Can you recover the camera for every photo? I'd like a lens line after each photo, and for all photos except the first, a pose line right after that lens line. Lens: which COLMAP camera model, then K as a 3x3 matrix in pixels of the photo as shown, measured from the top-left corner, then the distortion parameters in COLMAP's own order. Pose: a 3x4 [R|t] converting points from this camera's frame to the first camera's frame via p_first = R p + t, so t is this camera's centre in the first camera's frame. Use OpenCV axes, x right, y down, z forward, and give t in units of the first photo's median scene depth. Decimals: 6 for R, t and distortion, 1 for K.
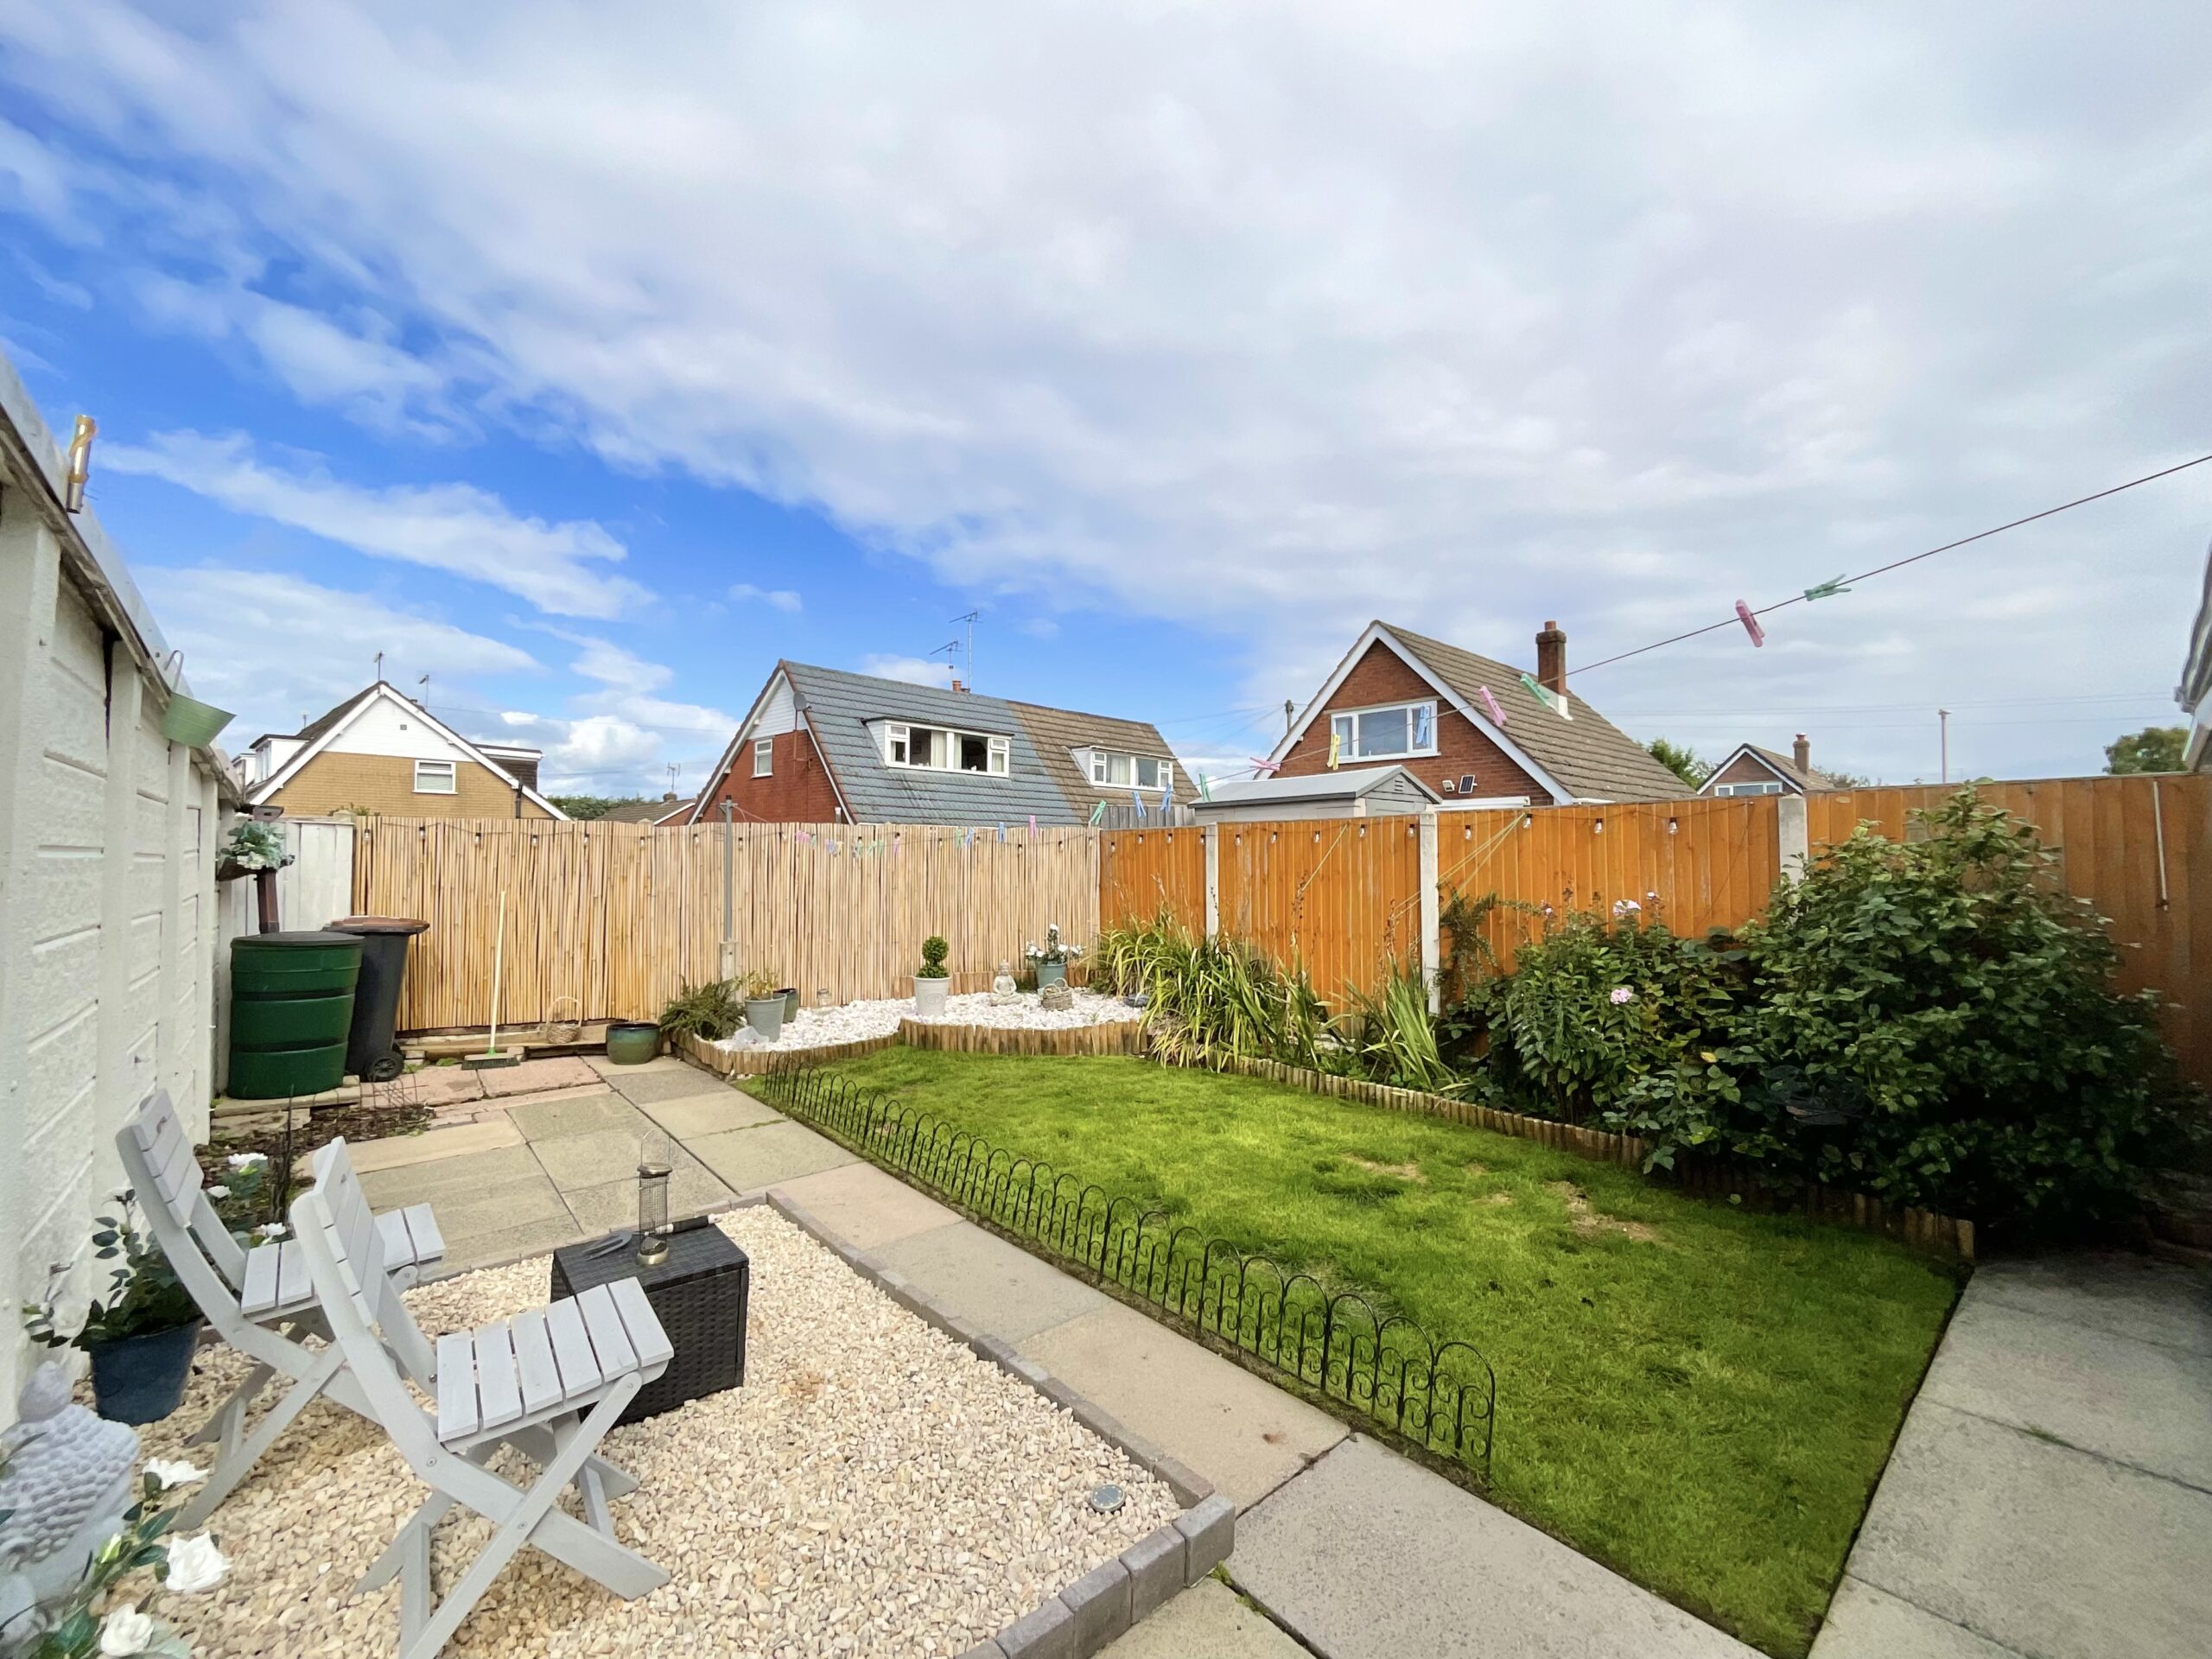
lens RADIAL K [[898.0, 0, 1103.8], [0, 898.0, 839.0], [0, 0, 1]] dist [-0.000535, -0.000042]
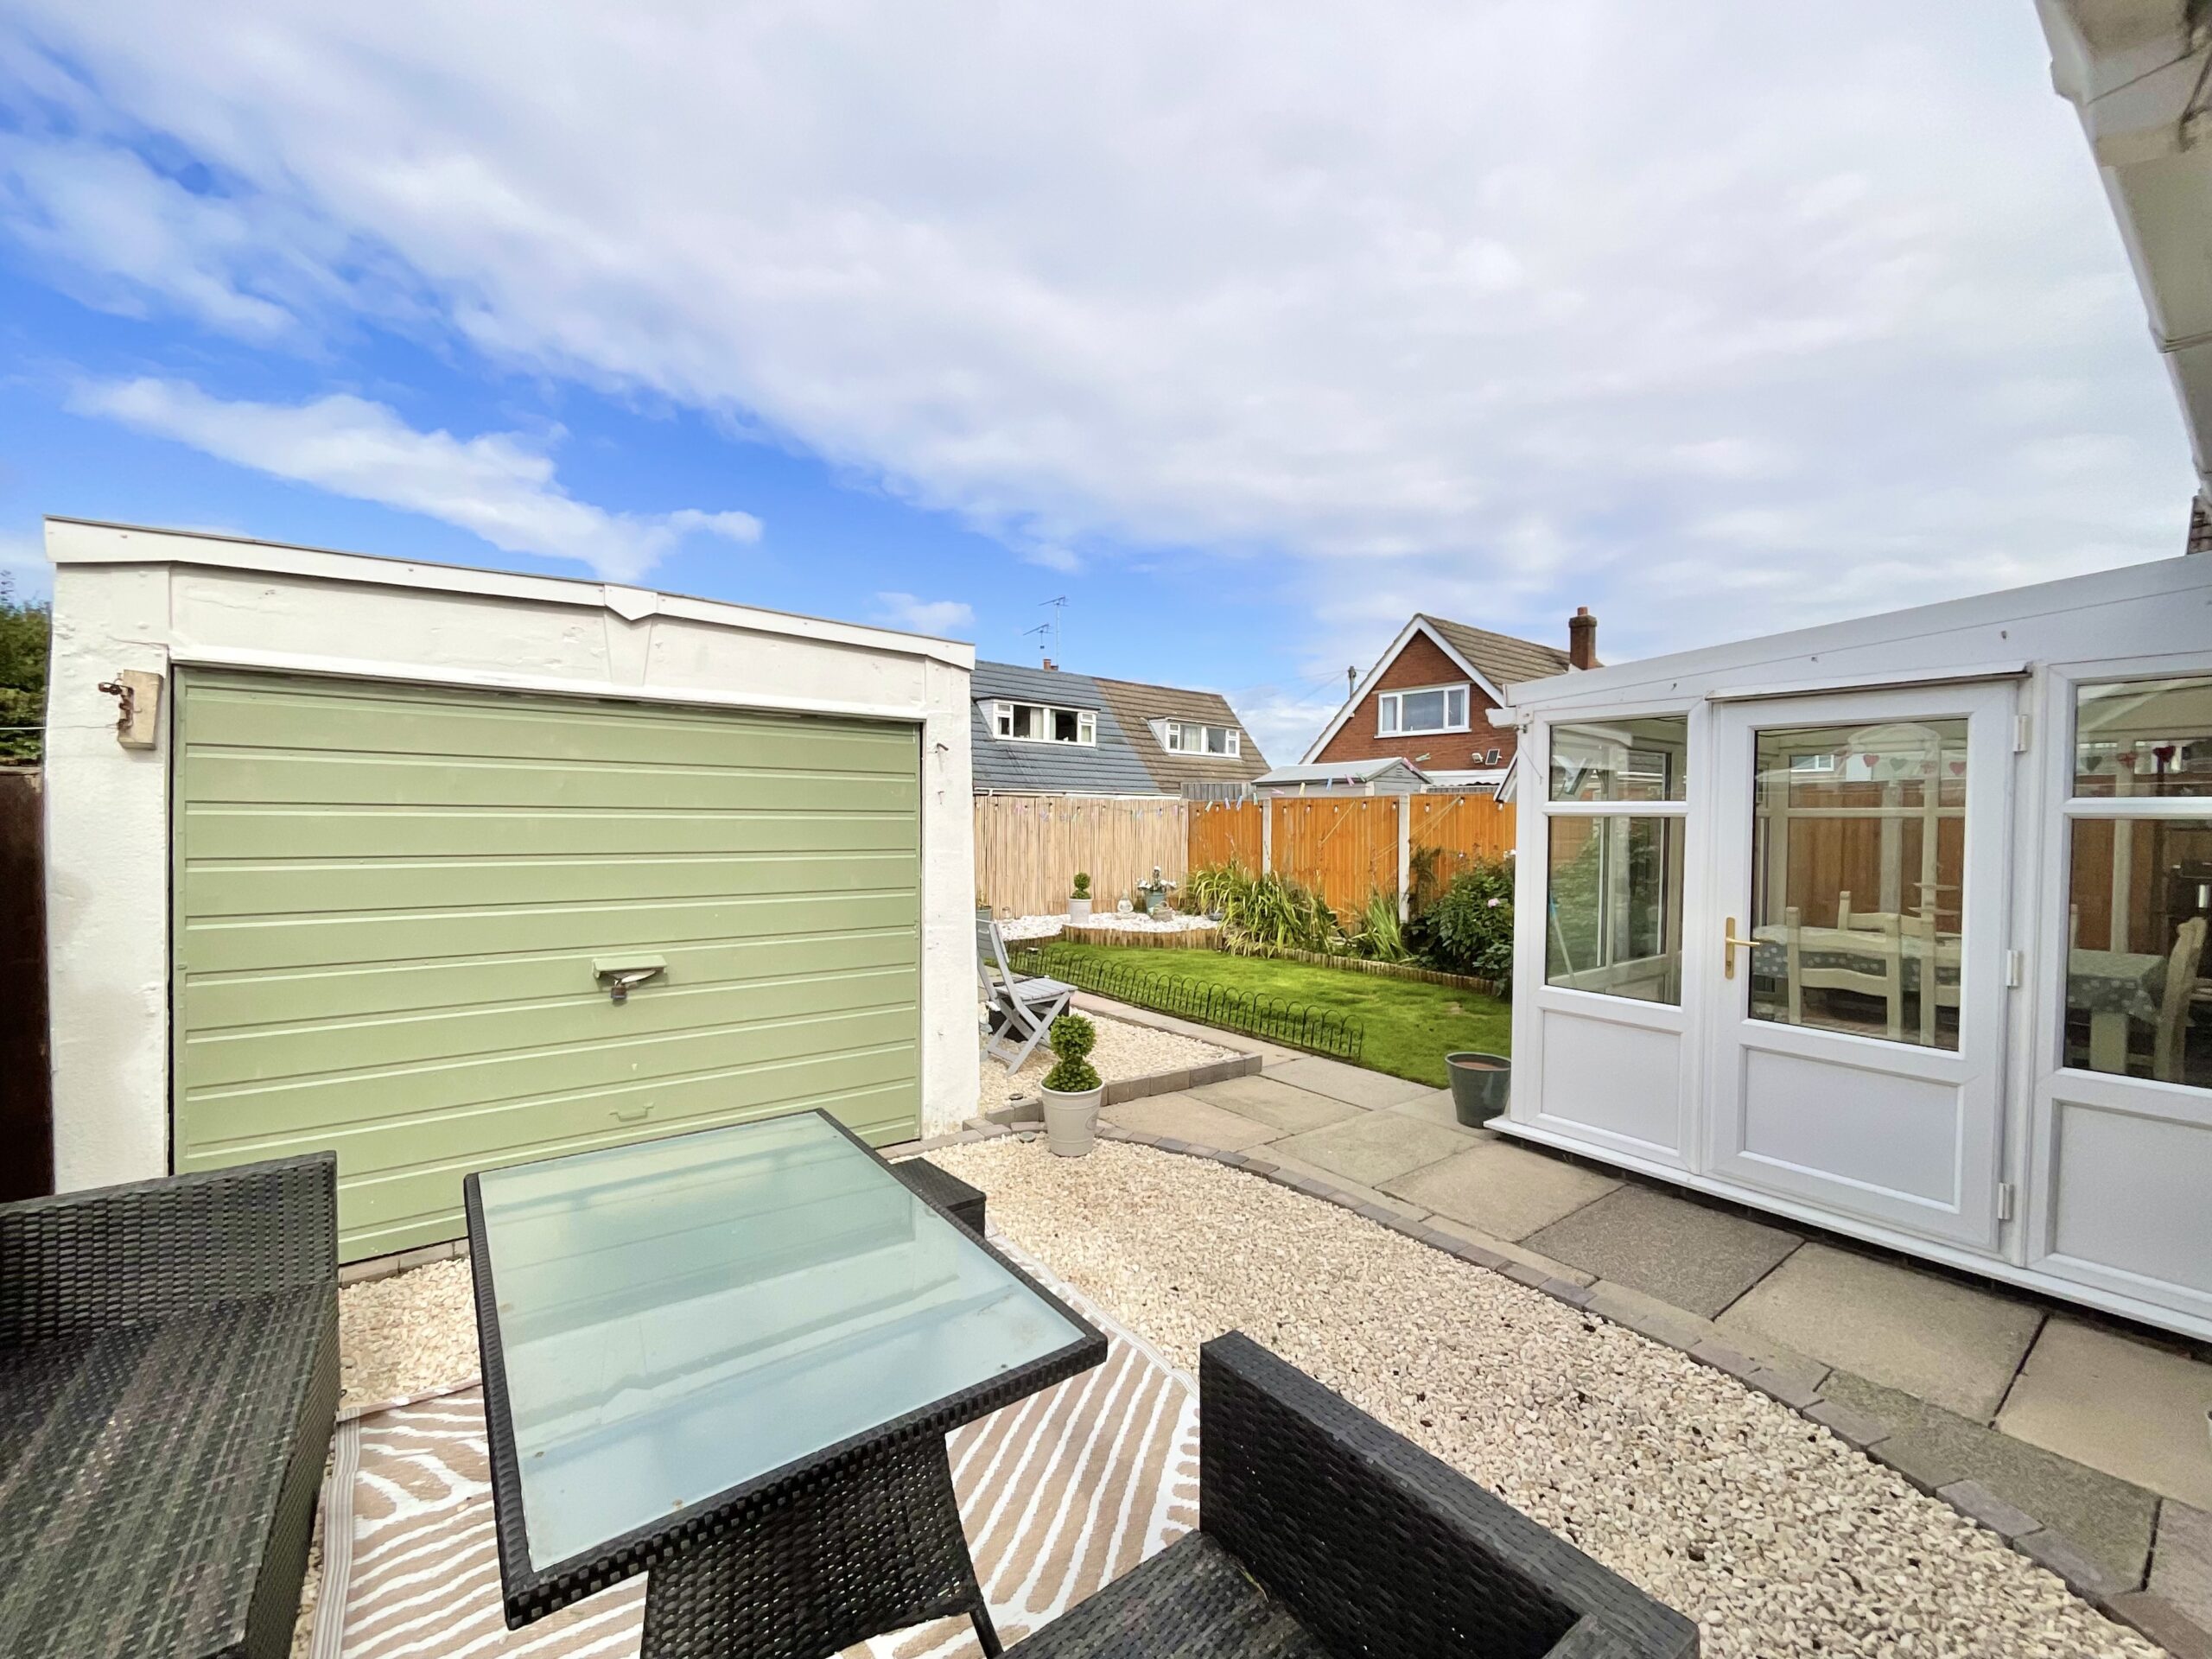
lens RADIAL K [[898.0, 0, 1103.8], [0, 898.0, 839.0], [0, 0, 1]] dist [-0.000535, -0.000042]
pose [[0.997426, 0.006430, -0.071409, -0.041832], [-0.002977, 0.998826, 0.048355, -0.020971], [0.071636, -0.048018, 0.996274, -0.493243]]
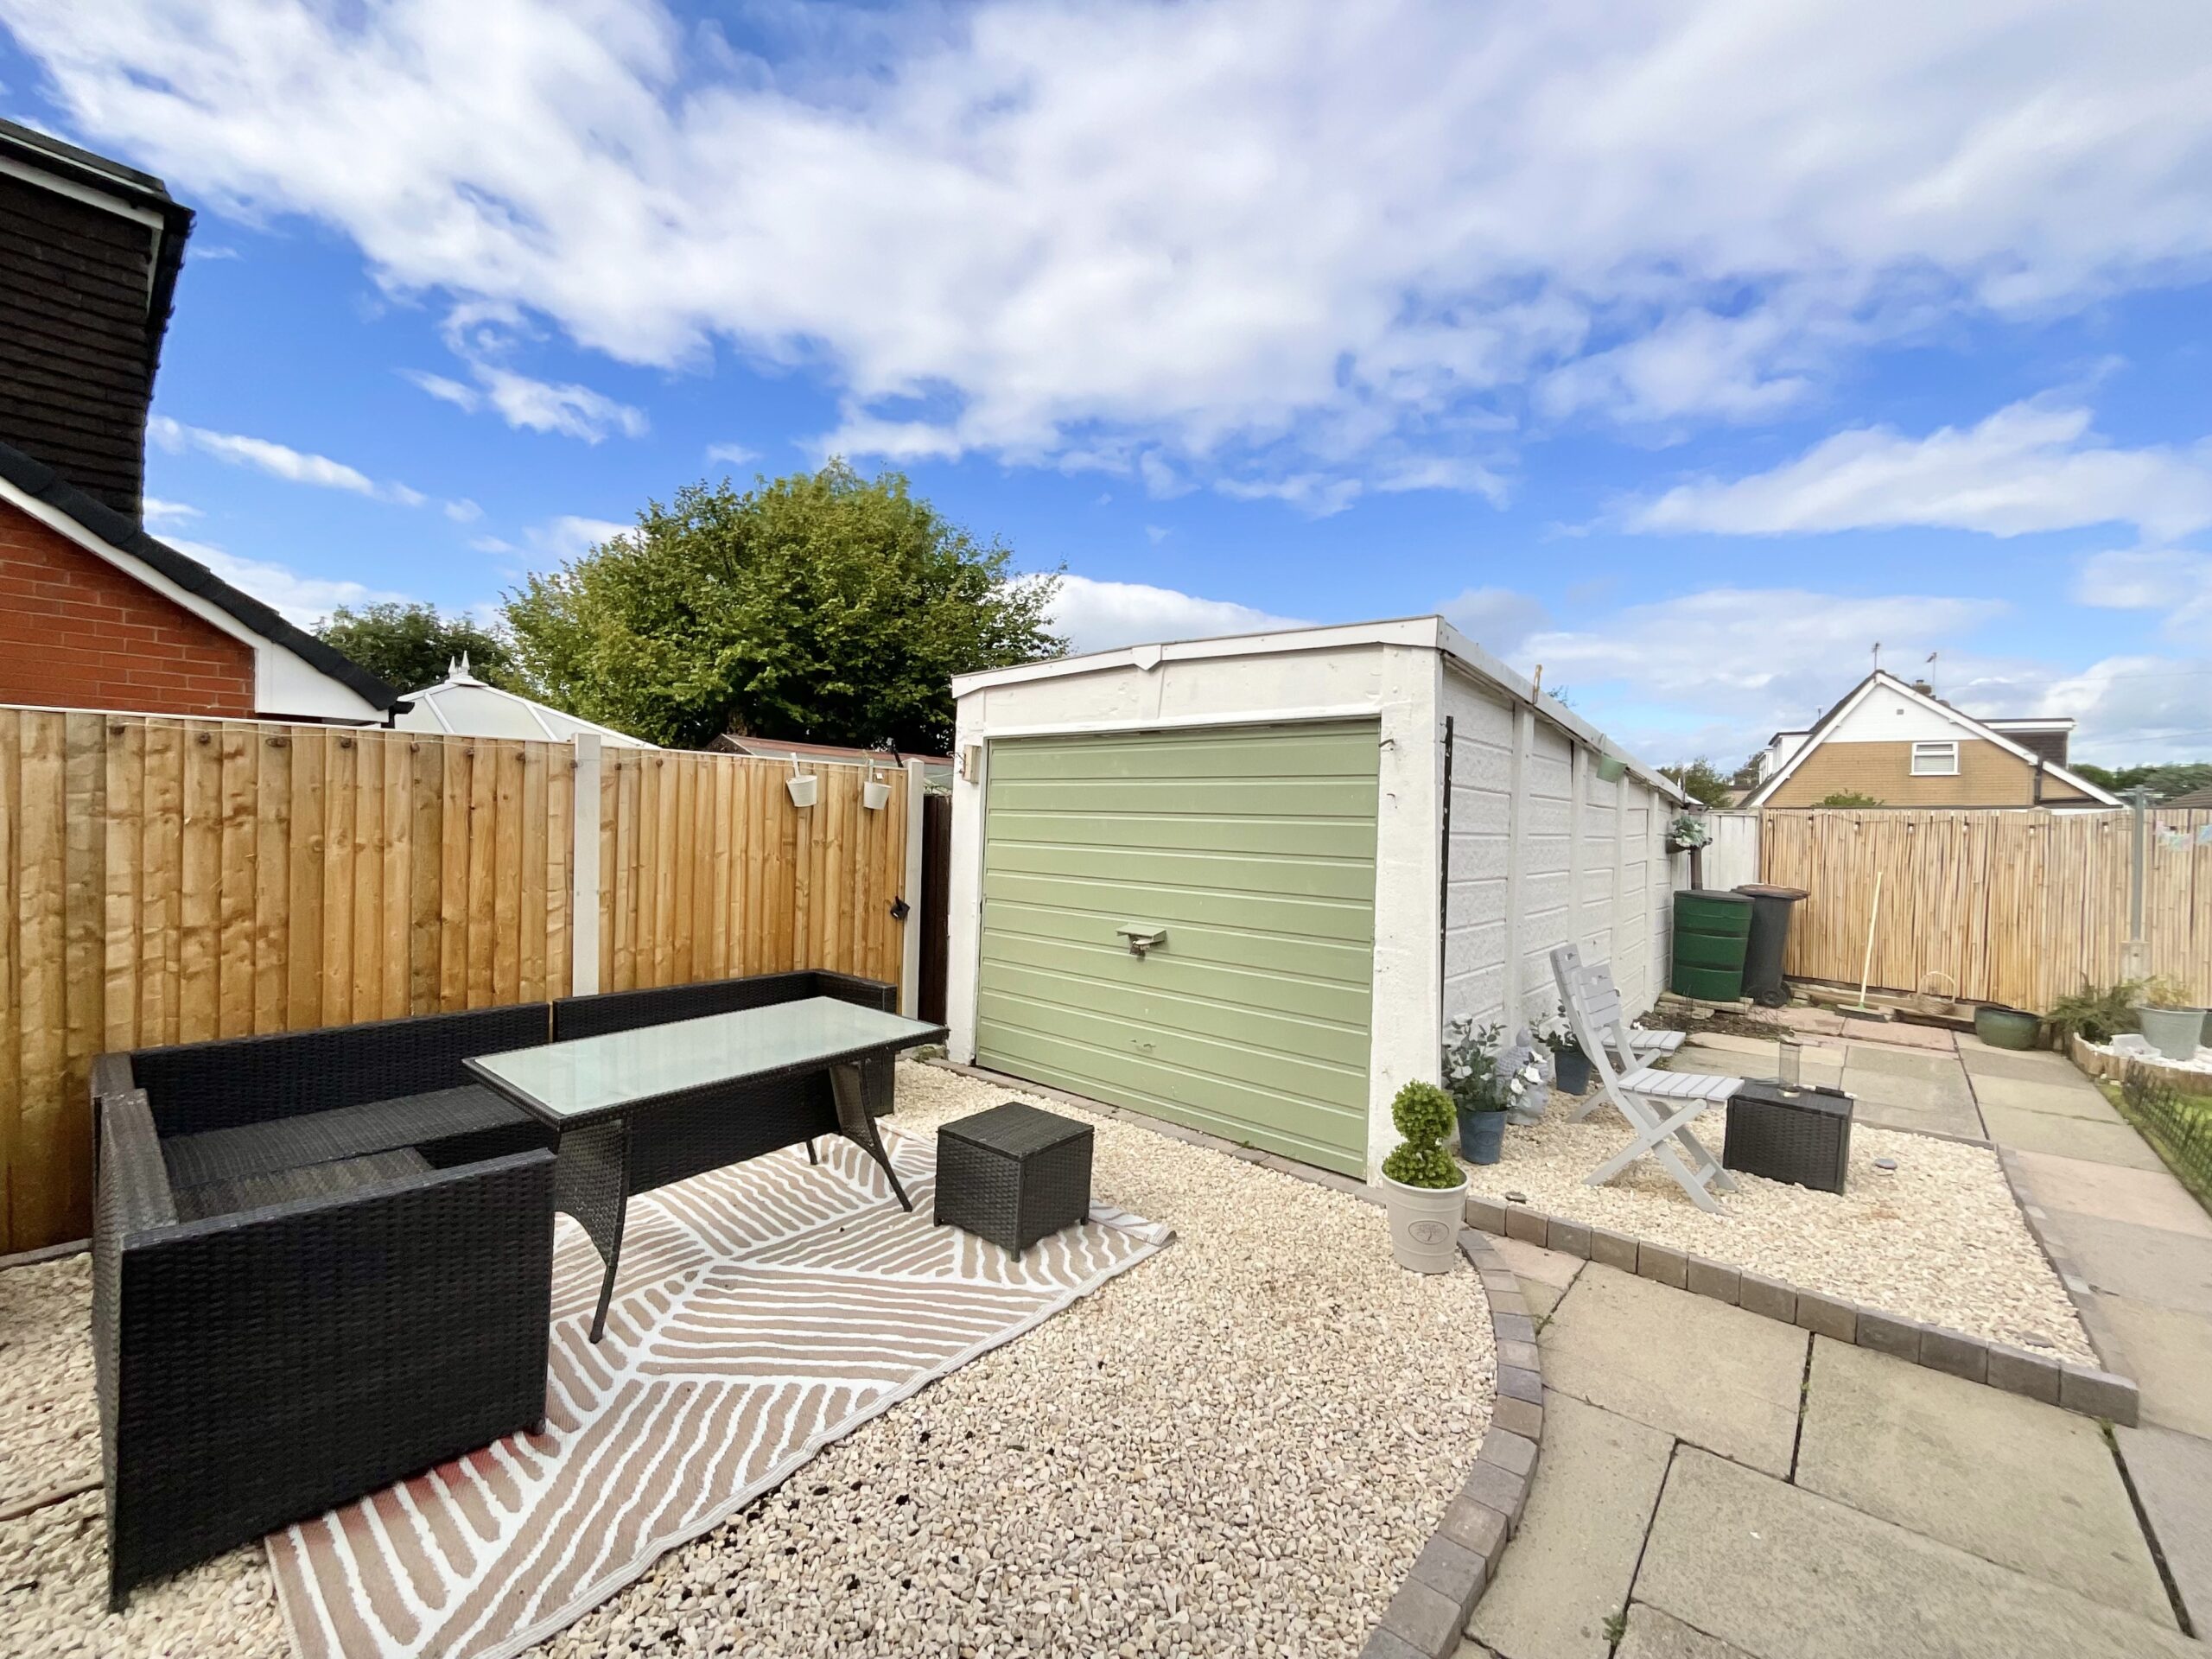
lens RADIAL K [[898.0, 0, 1103.8], [0, 898.0, 839.0], [0, 0, 1]] dist [-0.000535, -0.000042]
pose [[0.153575, 0.020231, -0.987930, 0.295640], [0.000337, 0.999789, 0.020527, -0.007863], [0.988137, -0.003486, 0.153536, -0.153673]]
